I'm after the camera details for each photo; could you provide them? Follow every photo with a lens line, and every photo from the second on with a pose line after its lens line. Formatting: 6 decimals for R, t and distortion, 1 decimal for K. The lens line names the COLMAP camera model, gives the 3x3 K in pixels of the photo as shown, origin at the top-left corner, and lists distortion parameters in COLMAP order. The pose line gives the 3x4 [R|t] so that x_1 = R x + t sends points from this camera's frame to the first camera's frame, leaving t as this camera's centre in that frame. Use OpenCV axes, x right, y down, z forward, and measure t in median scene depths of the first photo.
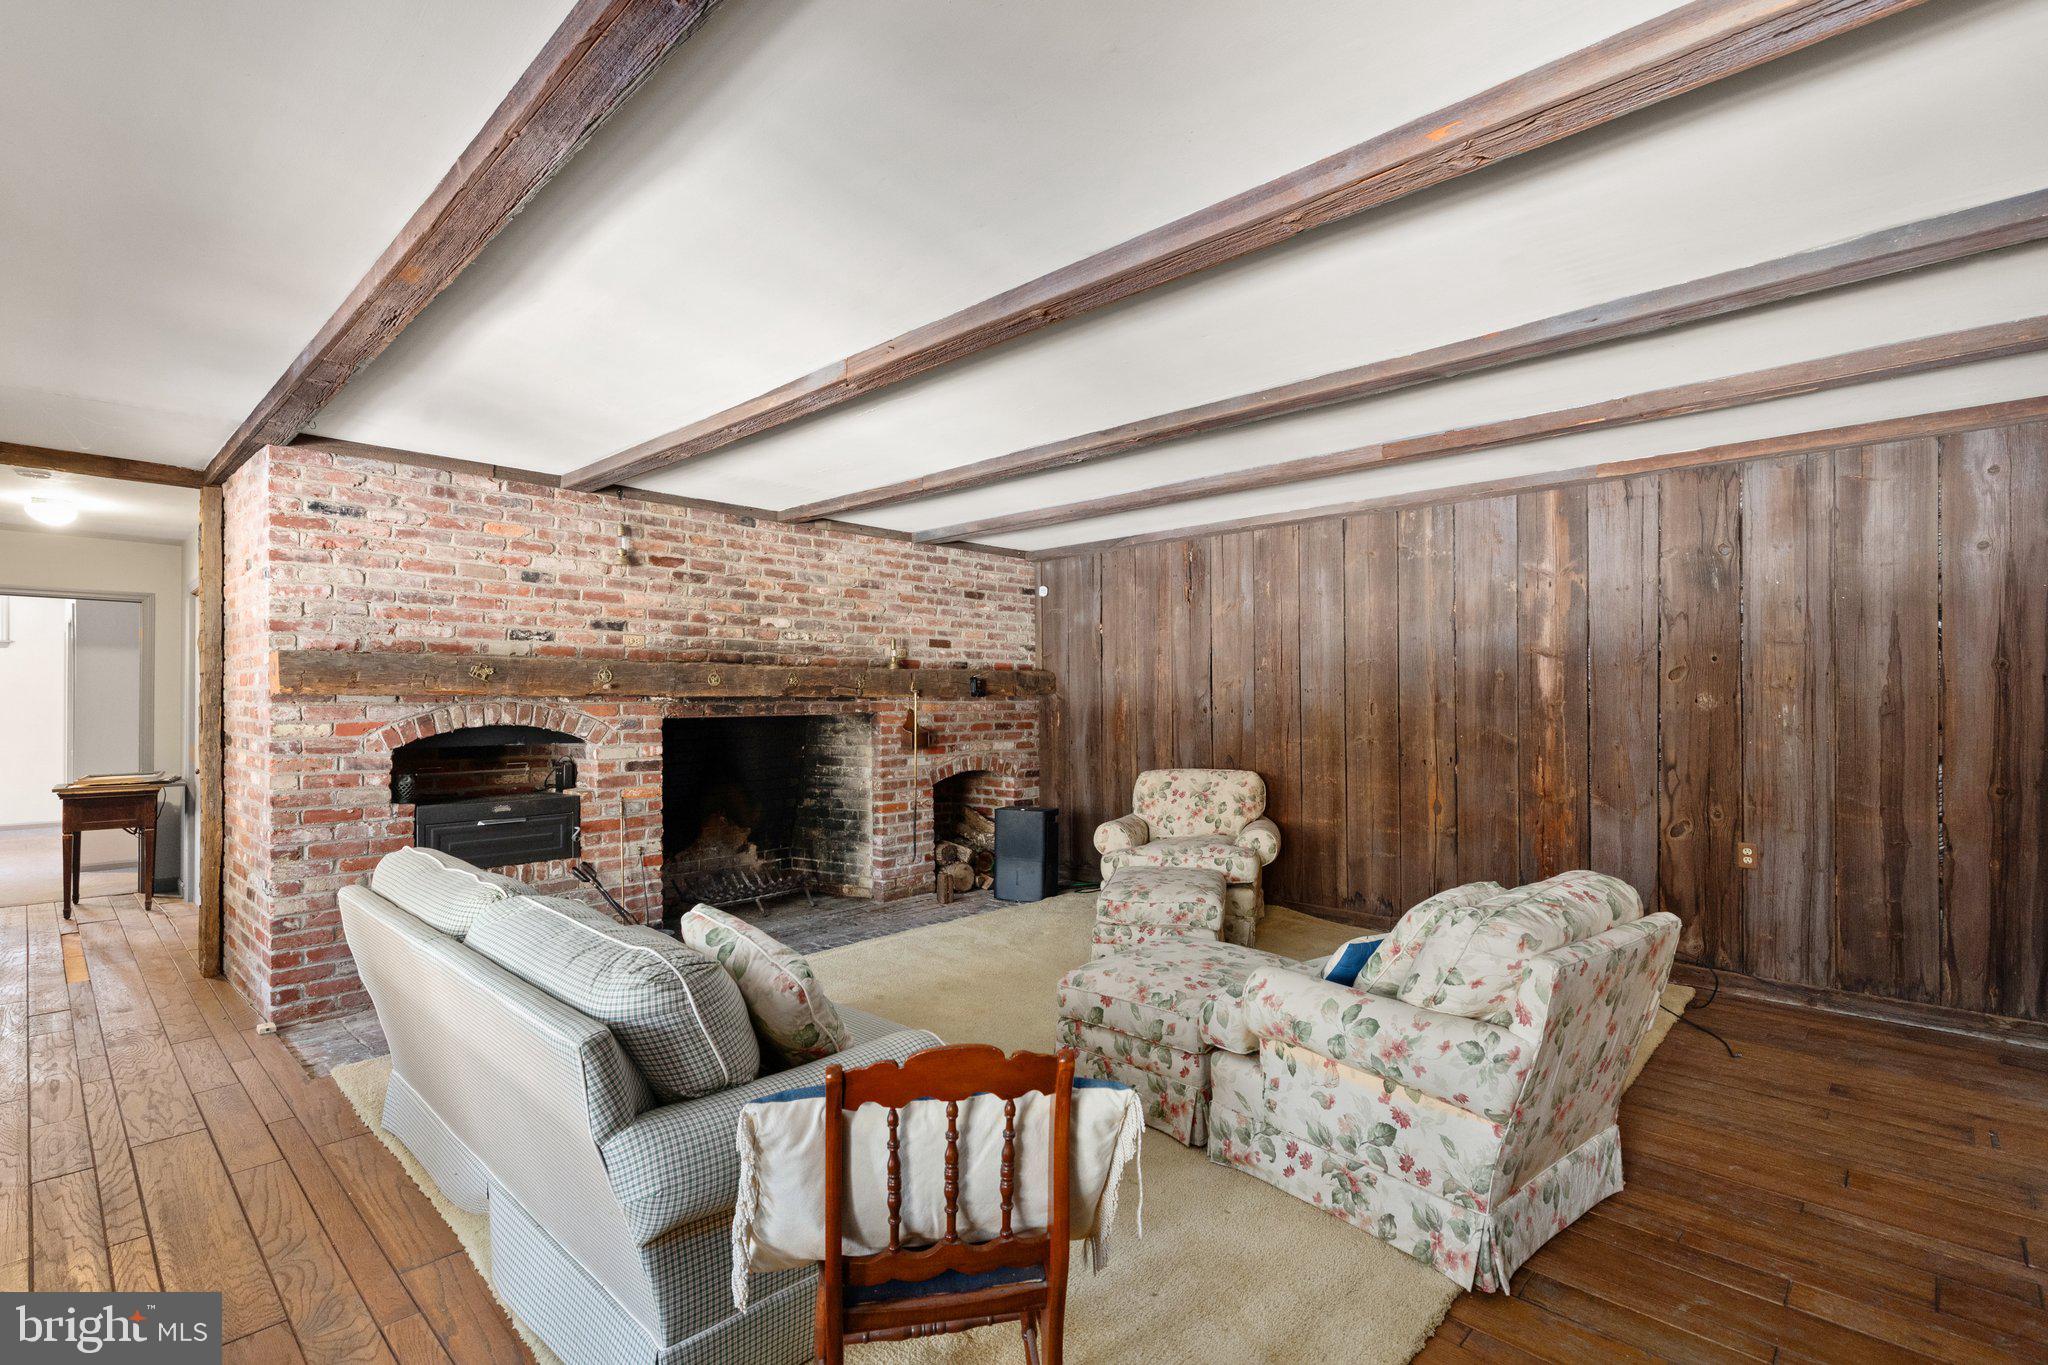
lens RADIAL K [[928.8, 0, 1024.2], [0, 928.8, 687.6], [0, 0, 1]] dist [0.005763, -0.000079]
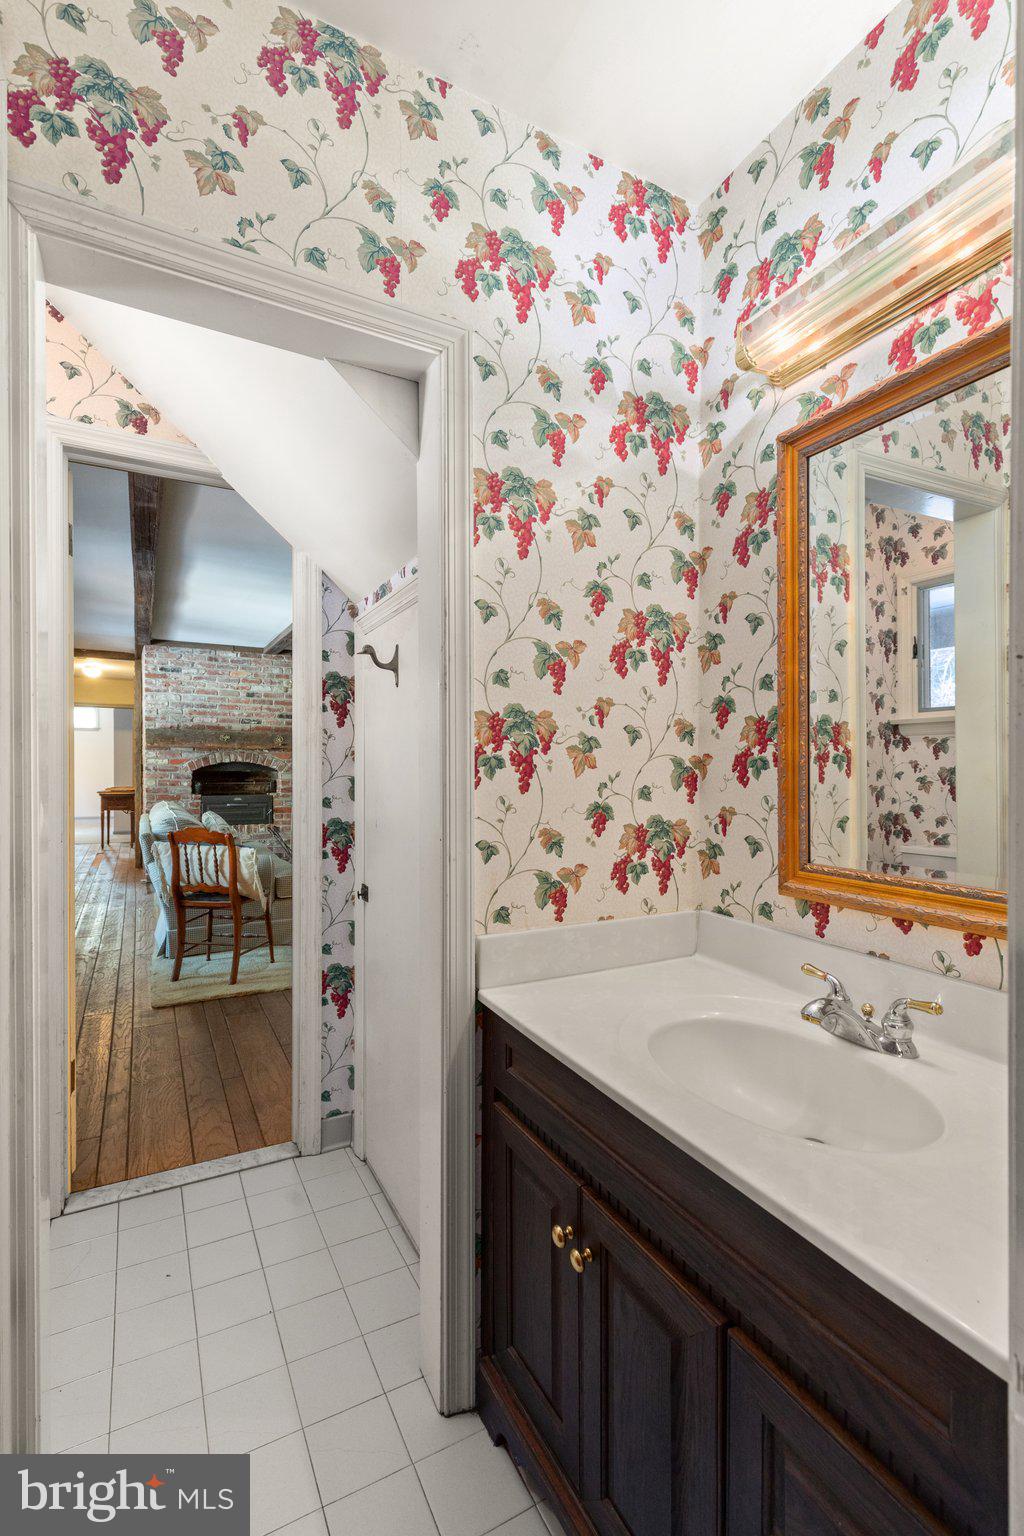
lens RADIAL K [[696.6, 0, 519.7], [0, 696.6, 769.3], [0, 0, 1]] dist [0.005763, -0.000079]
pose [[0.950335, 0.008697, -0.311108, 0.536968], [-0.003833, 0.999861, 0.016243, 0.025408], [0.311206, -0.014244, 0.950236, -0.339202]]
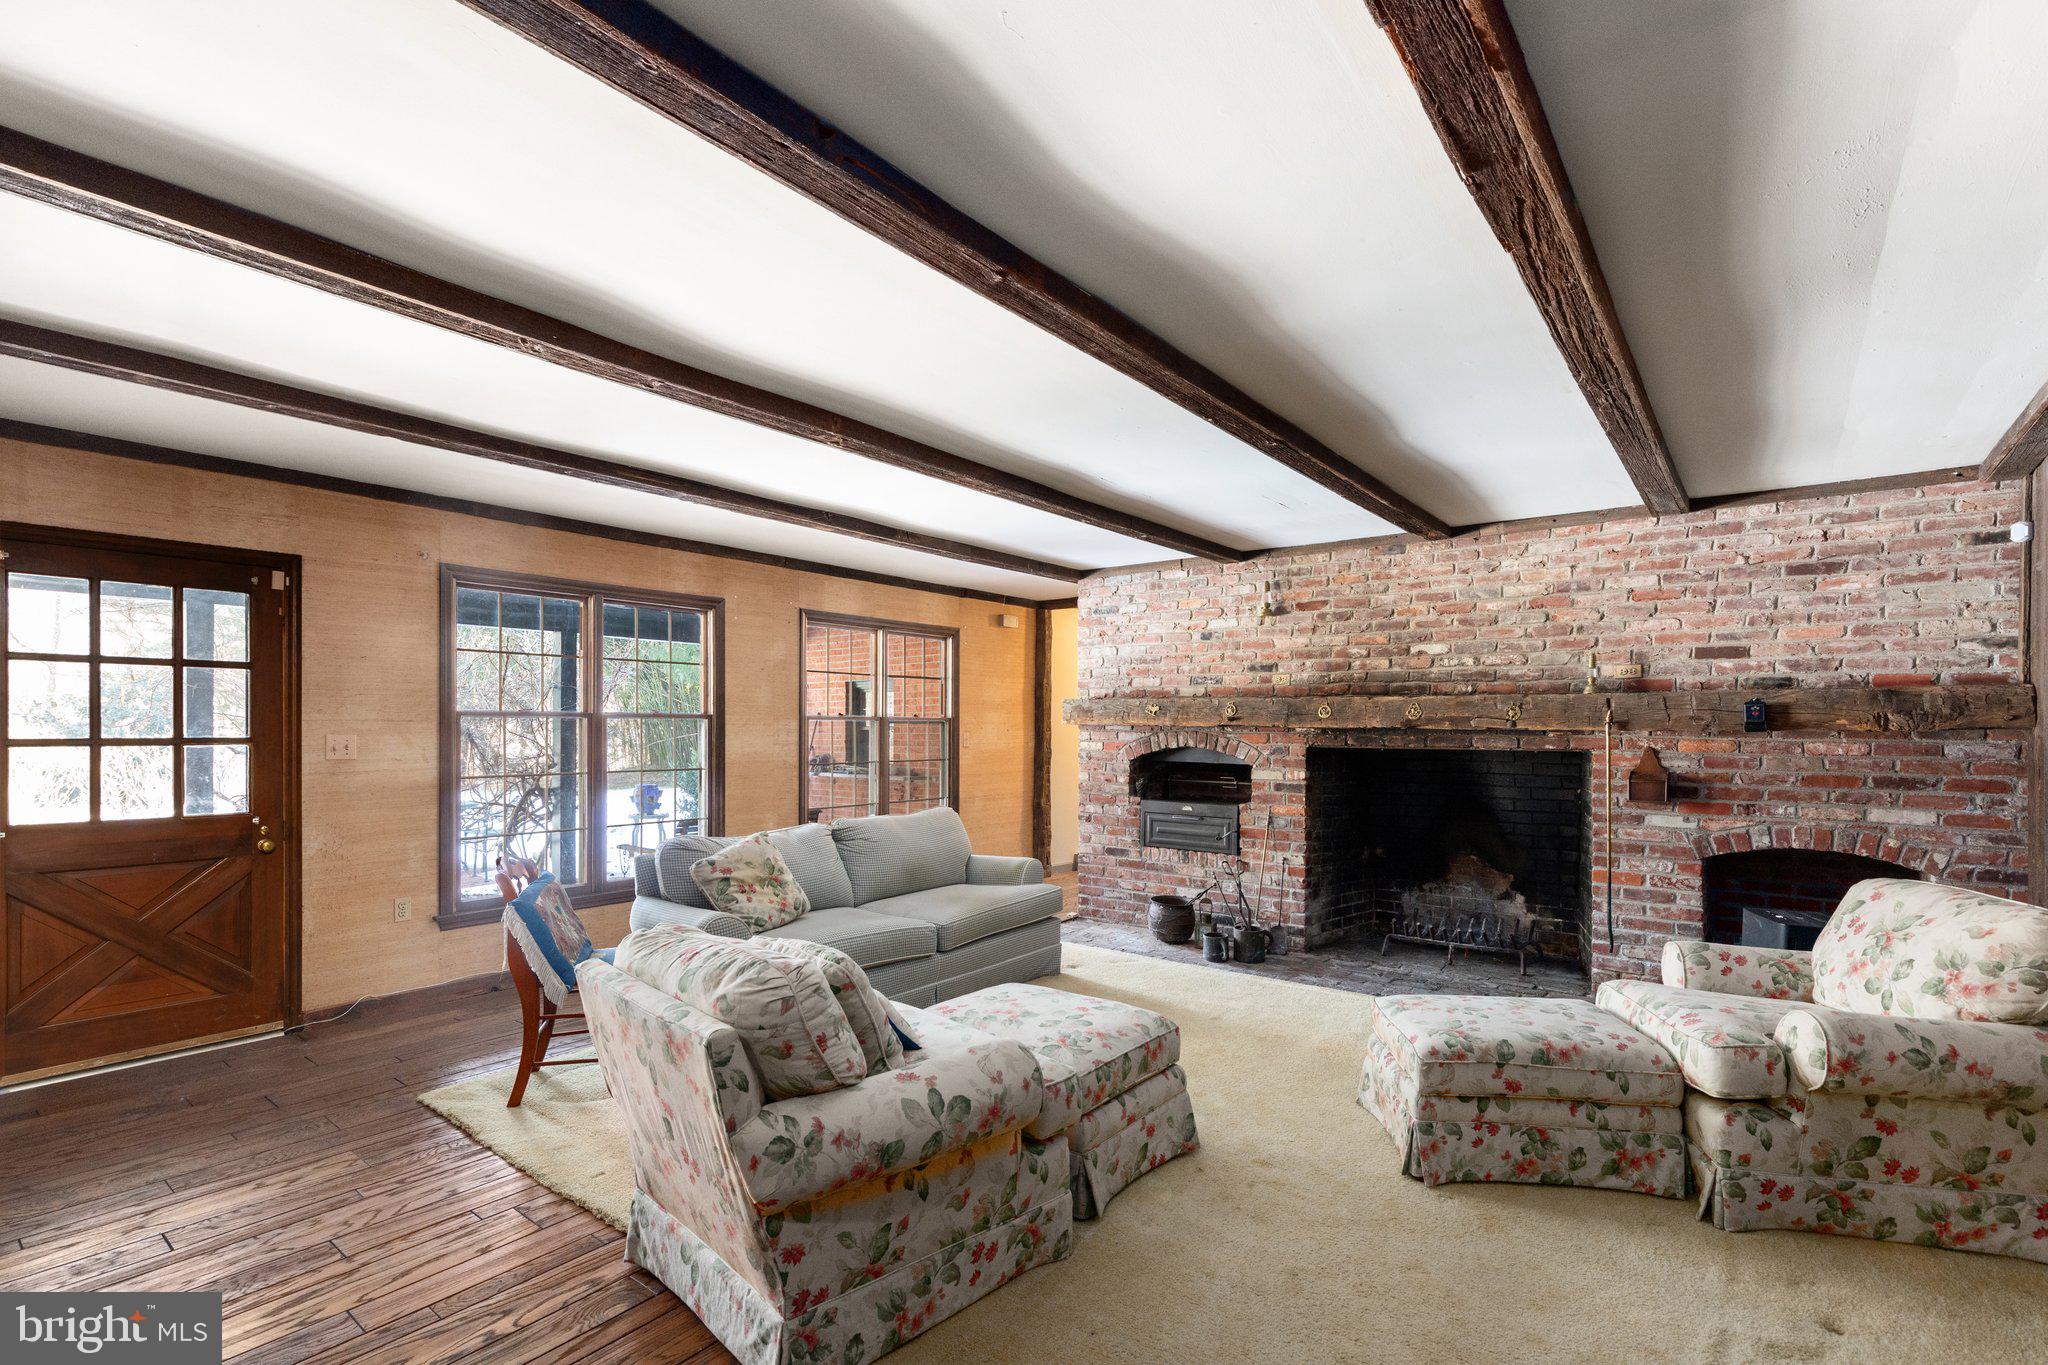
lens RADIAL K [[928.8, 0, 1043.7], [0, 928.8, 727.2], [0, 0, 1]] dist [0.005763, -0.000079]
pose [[0.118182, 0.004421, -0.992982, 0.685161], [0.003205, 0.999983, 0.004833, 0.002833], [0.992987, -0.003754, 0.118166, 0.557580]]
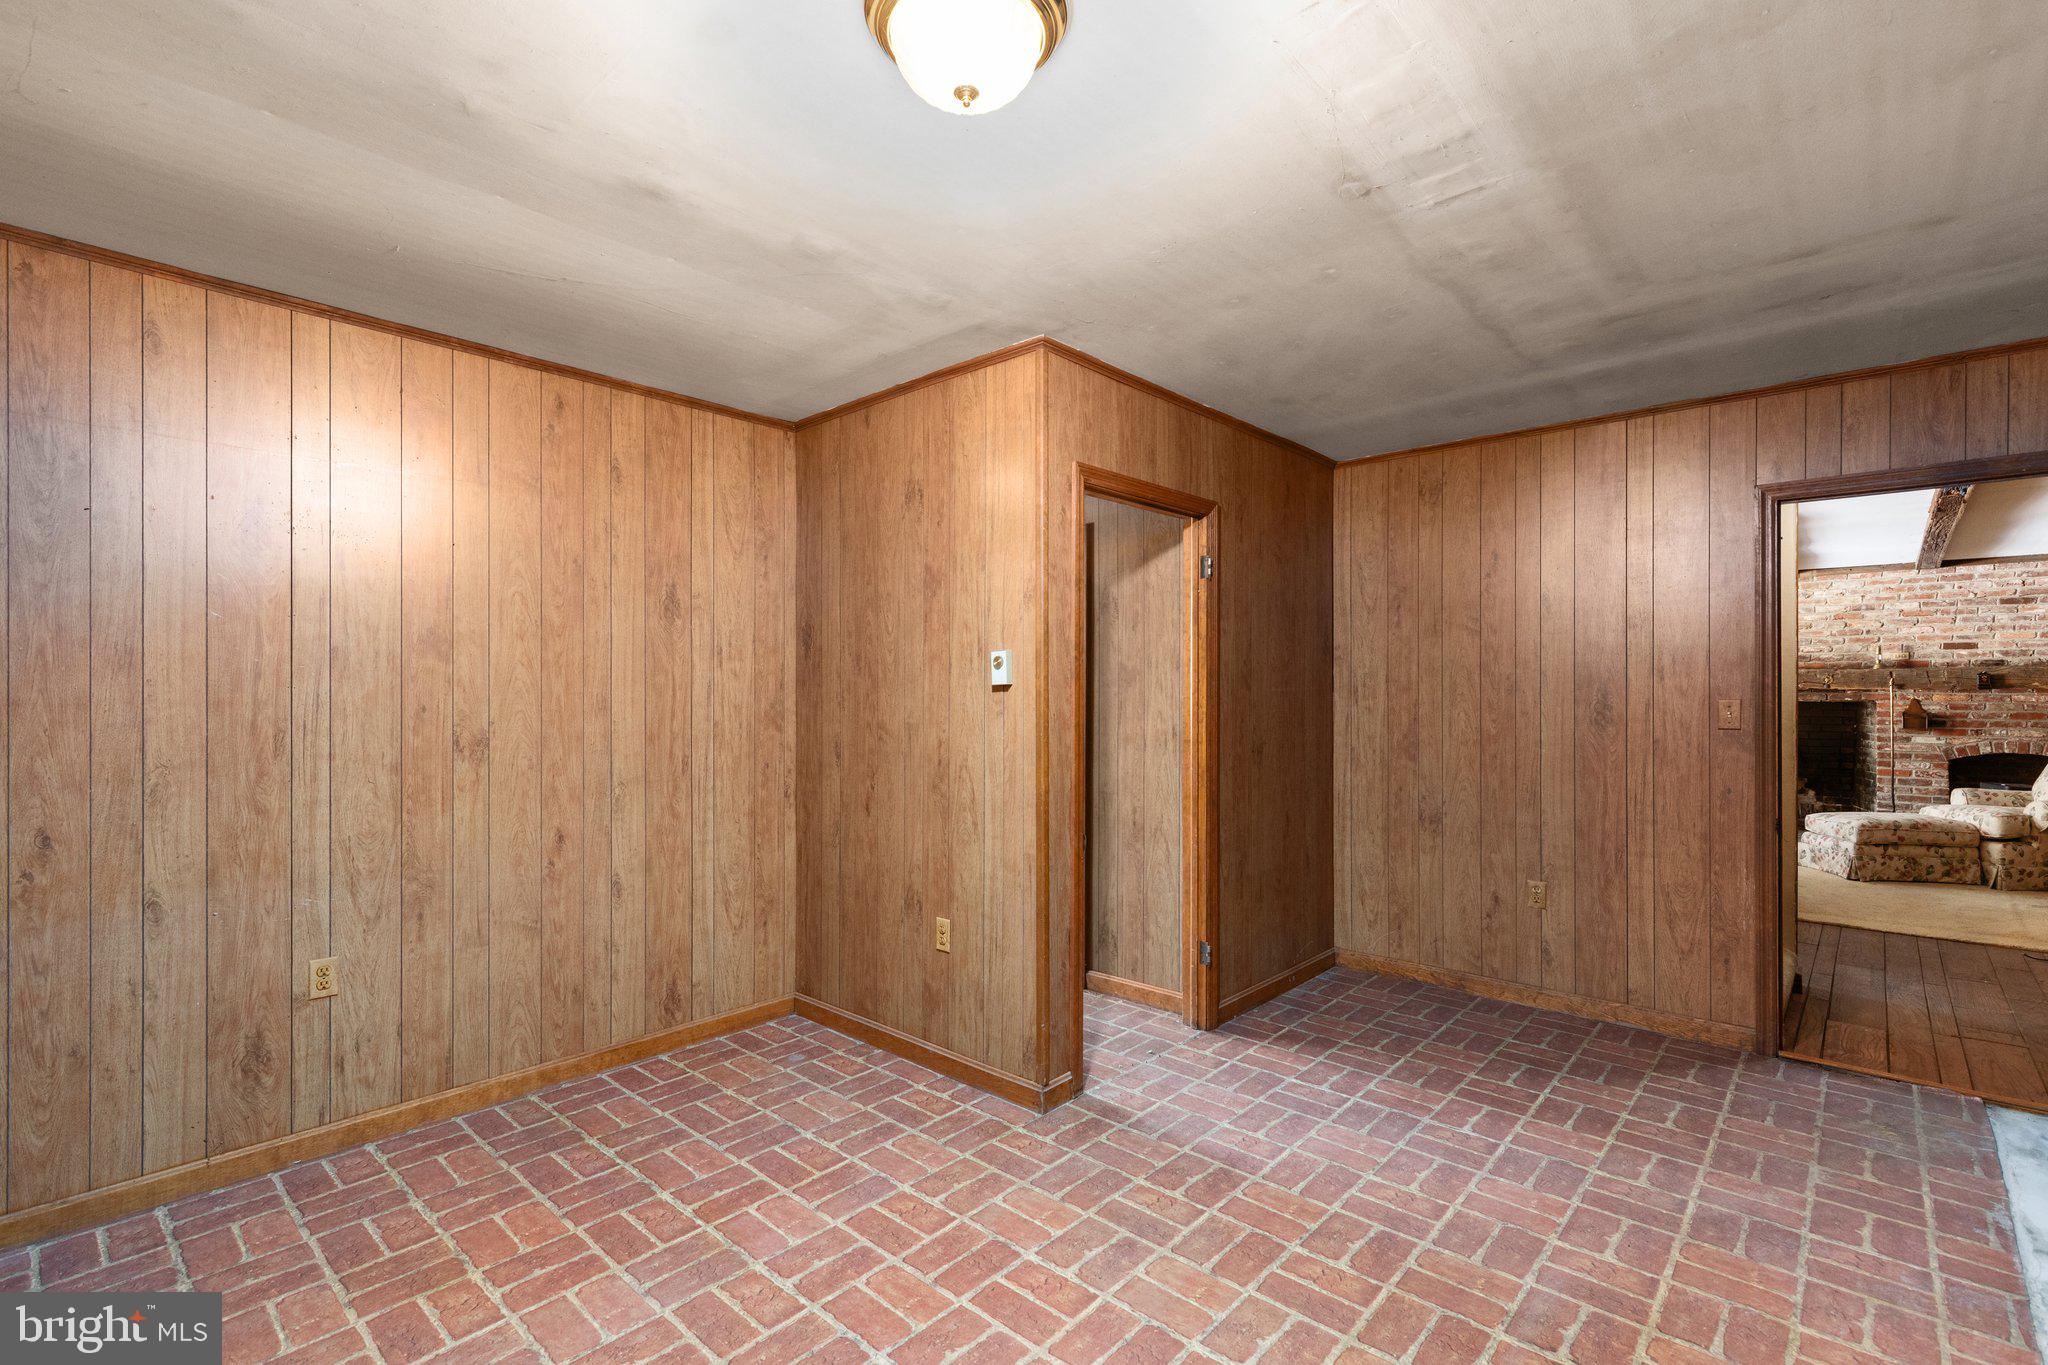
lens RADIAL K [[928.8, 0, 1035.1], [0, 928.8, 690.2], [0, 0, 1]] dist [0.005763, -0.000079]
pose [[0.044703, 0.002663, -0.998997, 1.413564], [0.009450, 0.999951, 0.003088, -0.005640], [0.998956, -0.009579, 0.044675, -0.357215]]
